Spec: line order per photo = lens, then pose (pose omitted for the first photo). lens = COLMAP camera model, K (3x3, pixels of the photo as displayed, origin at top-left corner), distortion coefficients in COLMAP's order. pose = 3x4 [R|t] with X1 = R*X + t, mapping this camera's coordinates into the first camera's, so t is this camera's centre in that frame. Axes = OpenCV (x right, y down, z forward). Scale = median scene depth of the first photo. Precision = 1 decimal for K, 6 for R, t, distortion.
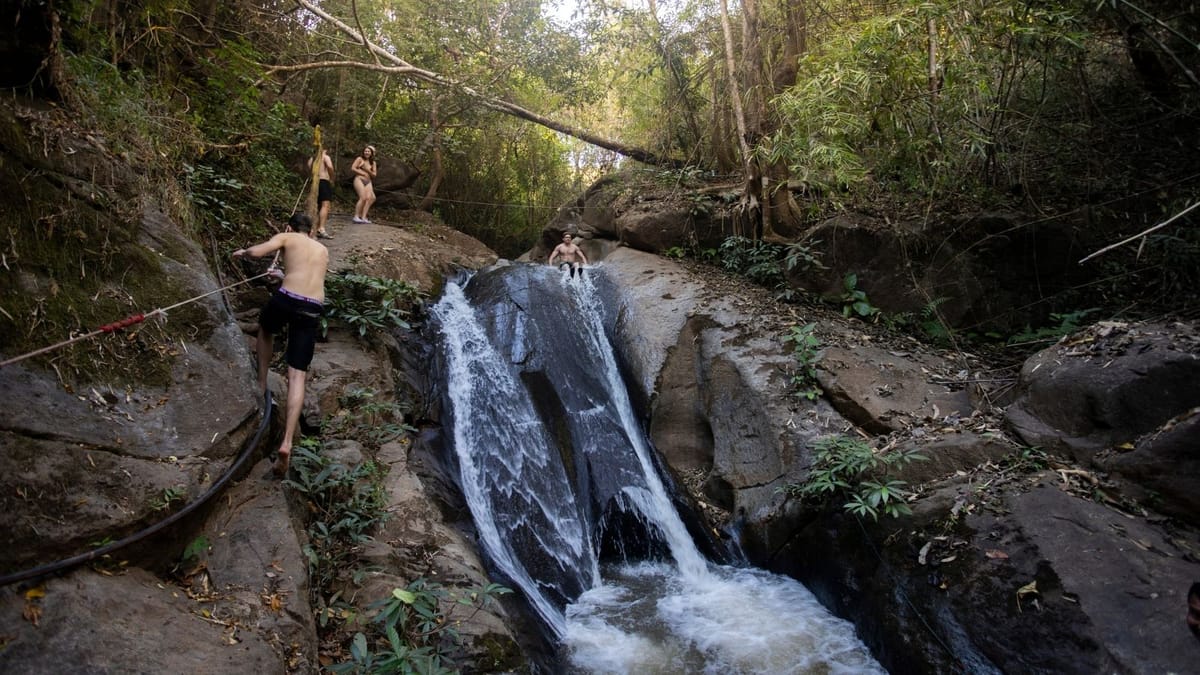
lens RADIAL K [[608.6, 0, 601.7], [0, 608.6, 277.3], [0, 0, 1]] dist [-0.062301, 0.043437]
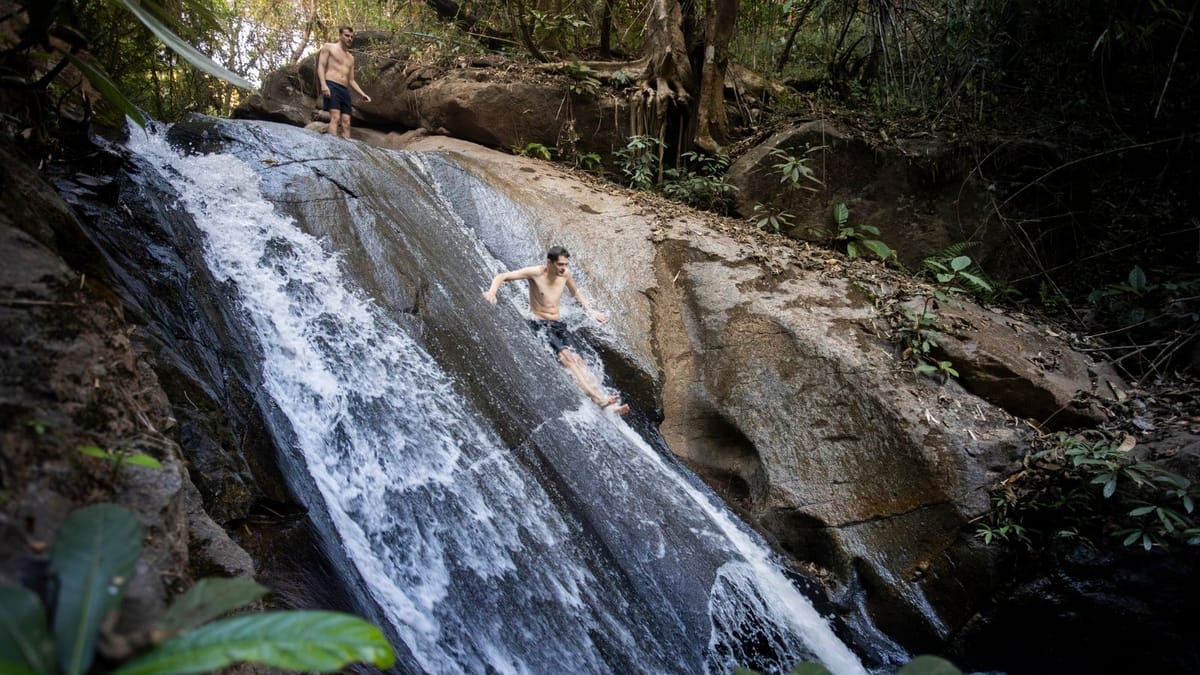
lens RADIAL K [[604.6, 0, 599.1], [0, 604.6, 356.1], [0, 0, 1]] dist [-0.048397, 0.029493]
pose [[0.842312, -0.017147, 0.538718, -0.252241], [-0.084697, 0.982866, 0.163712, 0.093300], [-0.532295, -0.183524, 0.826427, 0.580966]]
